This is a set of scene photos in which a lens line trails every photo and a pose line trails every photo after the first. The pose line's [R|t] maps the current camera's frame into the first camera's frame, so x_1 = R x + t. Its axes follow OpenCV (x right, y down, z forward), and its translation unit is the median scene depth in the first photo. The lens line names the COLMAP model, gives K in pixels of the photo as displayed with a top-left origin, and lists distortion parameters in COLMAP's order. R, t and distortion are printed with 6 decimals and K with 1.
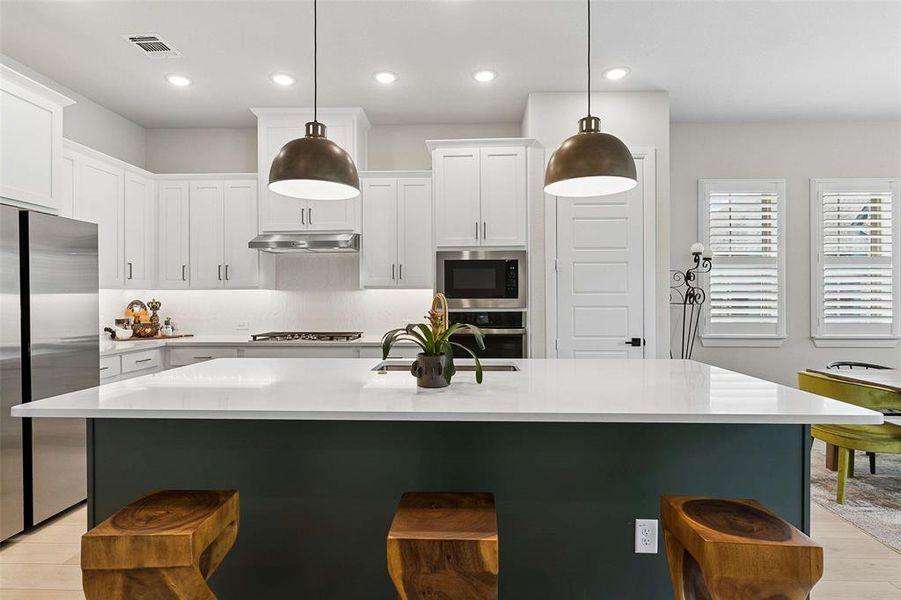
lens RADIAL K [[443.8, 0, 455.0], [0, 443.8, 302.0], [0, 0, 1]] dist [-0.001921, -0.000313]
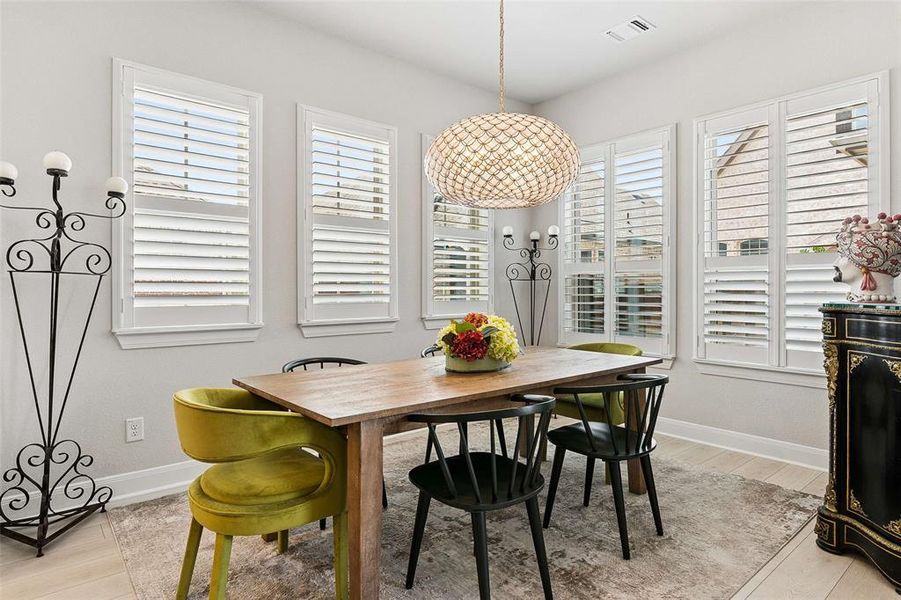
lens RADIAL K [[497.6, 0, 432.6], [0, 497.6, 287.1], [0, 0, 1]] dist [-0.000194, -0.000302]
pose [[0.759368, -0.000478, 0.650662, 0.505290], [0.010332, 0.999882, -0.011324, 0.034923], [-0.650580, 0.015322, 0.759283, 0.283754]]
